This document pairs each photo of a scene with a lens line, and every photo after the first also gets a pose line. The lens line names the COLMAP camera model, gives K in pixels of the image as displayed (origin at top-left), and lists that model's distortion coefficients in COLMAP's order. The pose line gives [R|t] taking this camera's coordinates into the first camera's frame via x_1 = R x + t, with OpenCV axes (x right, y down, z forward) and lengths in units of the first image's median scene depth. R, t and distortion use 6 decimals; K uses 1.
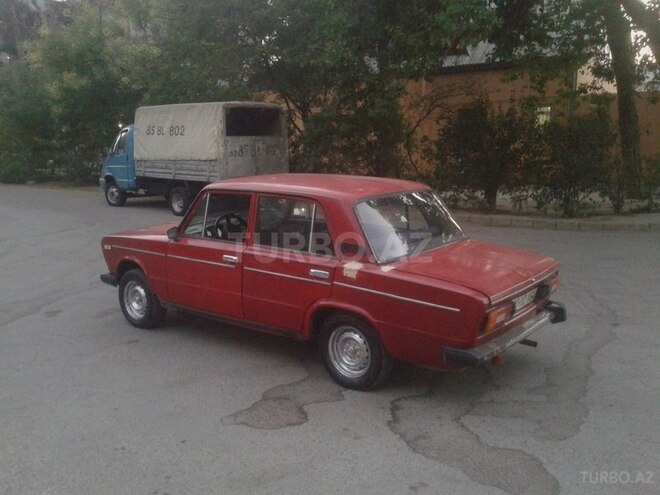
lens RADIAL K [[609.1, 0, 331.6], [0, 609.1, 246.2], [0, 0, 1]] dist [0.115160, -0.275812]
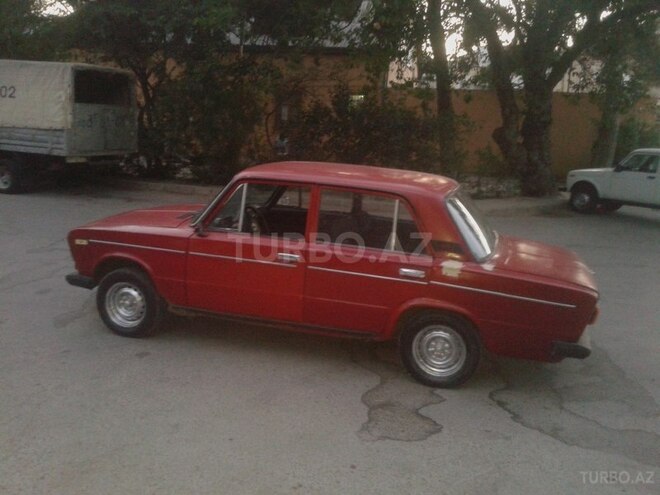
lens RADIAL K [[609.1, 0, 331.6], [0, 609.1, 246.2], [0, 0, 1]] dist [0.115160, -0.275812]
pose [[0.926164, -0.013626, 0.376876, -0.480650], [-0.001190, 0.999236, 0.039052, -0.033601], [-0.377120, -0.036617, 0.925440, 0.147317]]
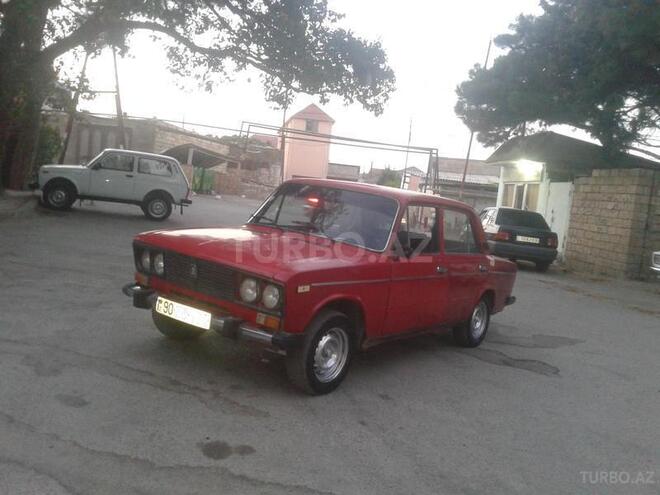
lens RADIAL K [[611.7, 0, 330.9], [0, 611.7, 239.7], [0, 0, 1]] dist [0.125298, -0.317113]
pose [[-0.018408, -0.077206, 0.996845, -1.302185], [0.035888, 0.996321, 0.077828, -0.127617], [-0.999186, 0.037208, -0.015570, 1.293437]]
